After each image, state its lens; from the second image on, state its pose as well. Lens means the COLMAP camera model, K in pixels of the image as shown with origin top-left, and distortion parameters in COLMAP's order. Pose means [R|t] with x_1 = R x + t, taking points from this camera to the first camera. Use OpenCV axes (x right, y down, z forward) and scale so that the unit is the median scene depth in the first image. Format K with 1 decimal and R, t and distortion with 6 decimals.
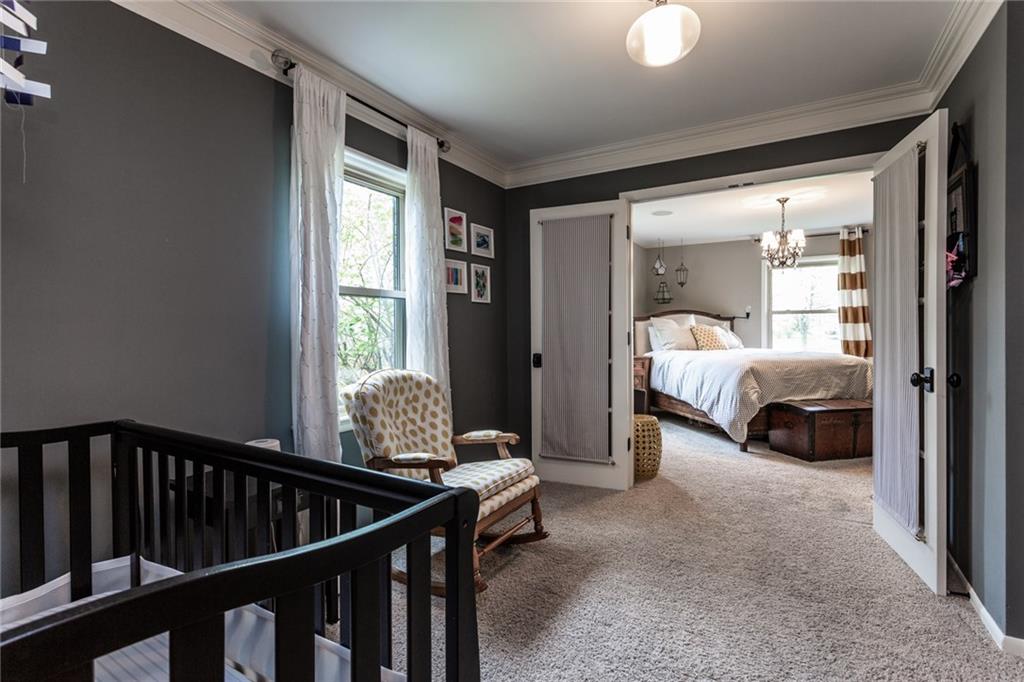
lens RADIAL K [[483.7, 0, 511.0], [0, 483.7, 339.7], [0, 0, 1]] dist [-0.009681, -0.000364]
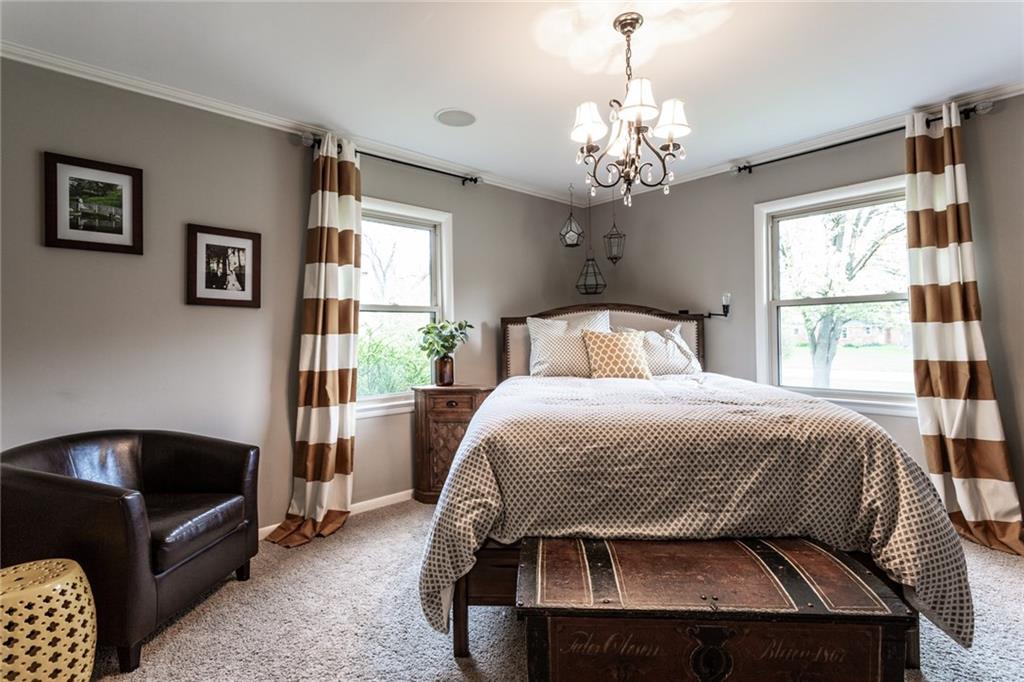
lens RADIAL K [[483.7, 0, 509.4], [0, 483.7, 339.8], [0, 0, 1]] dist [-0.009681, -0.000364]
pose [[0.954279, -0.004373, -0.298886, 0.464296], [0.001622, 0.999954, -0.009451, -0.014338], [0.298914, 0.008534, 0.954242, 0.459651]]
